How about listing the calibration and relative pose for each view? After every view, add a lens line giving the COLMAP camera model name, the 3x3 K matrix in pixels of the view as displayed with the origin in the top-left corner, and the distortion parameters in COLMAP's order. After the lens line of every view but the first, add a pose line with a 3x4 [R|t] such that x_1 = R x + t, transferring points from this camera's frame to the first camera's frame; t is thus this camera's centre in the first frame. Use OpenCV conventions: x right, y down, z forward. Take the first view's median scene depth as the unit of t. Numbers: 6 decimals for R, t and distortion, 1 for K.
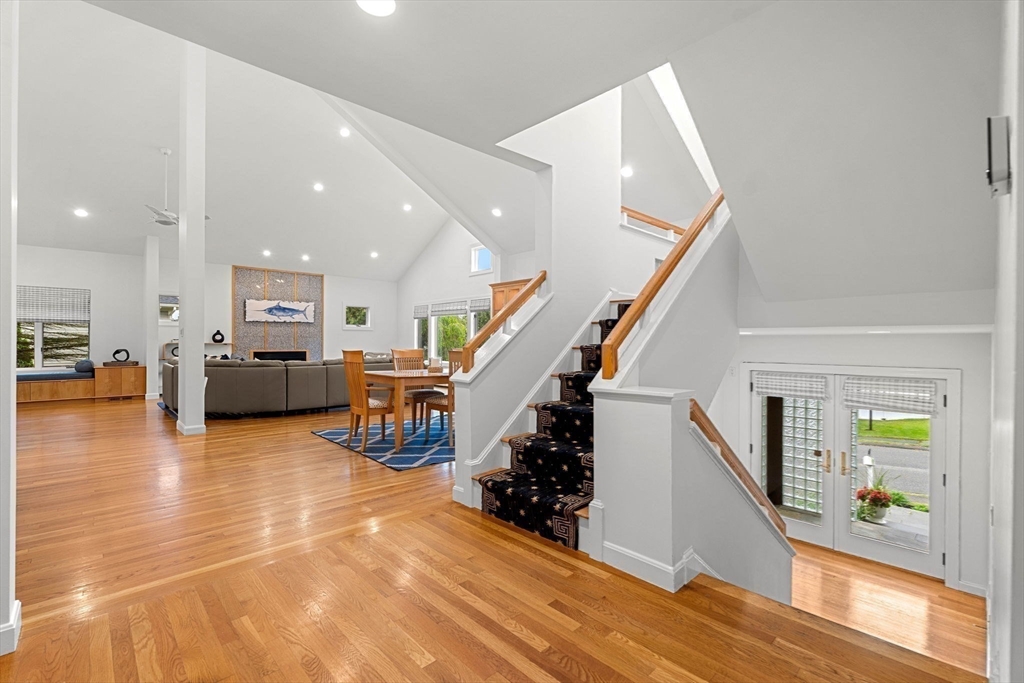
lens RADIAL K [[455.2, 0, 512.0], [0, 455.2, 341.5], [0, 0, 1]] dist [-0.001384, -0.000080]
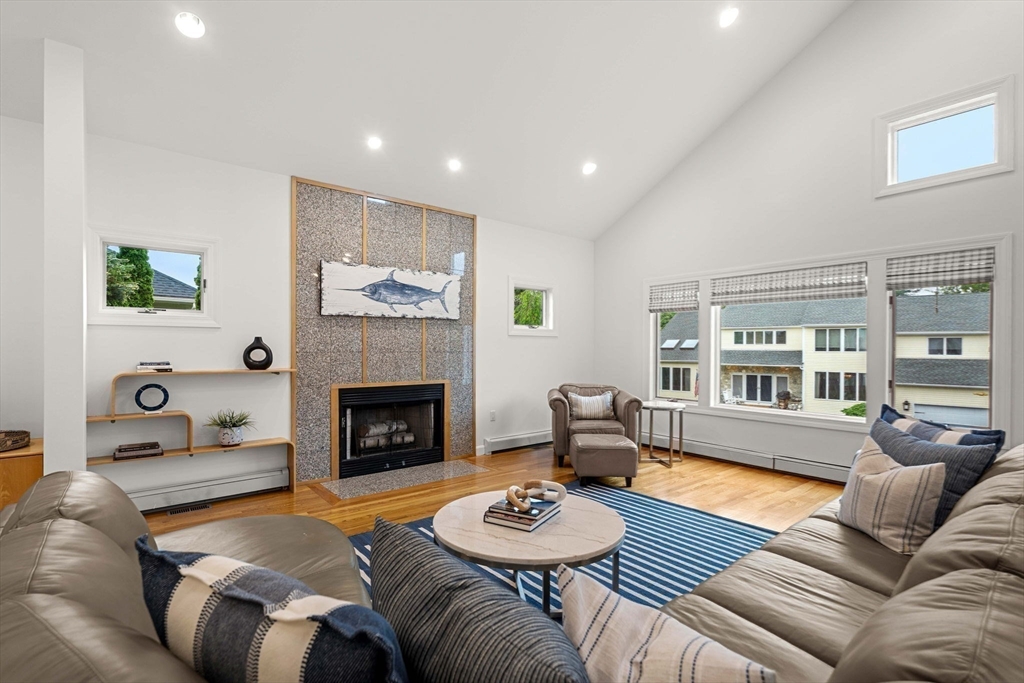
lens RADIAL K [[473.9, 0, 512.5], [0, 473.9, 347.8], [0, 0, 1]] dist [0.001135, 0.000250]
pose [[0.997802, 0.001657, -0.066245, -0.366753], [-0.001363, 0.999989, 0.004491, -0.016205], [0.066252, -0.004390, 0.997793, 0.556986]]
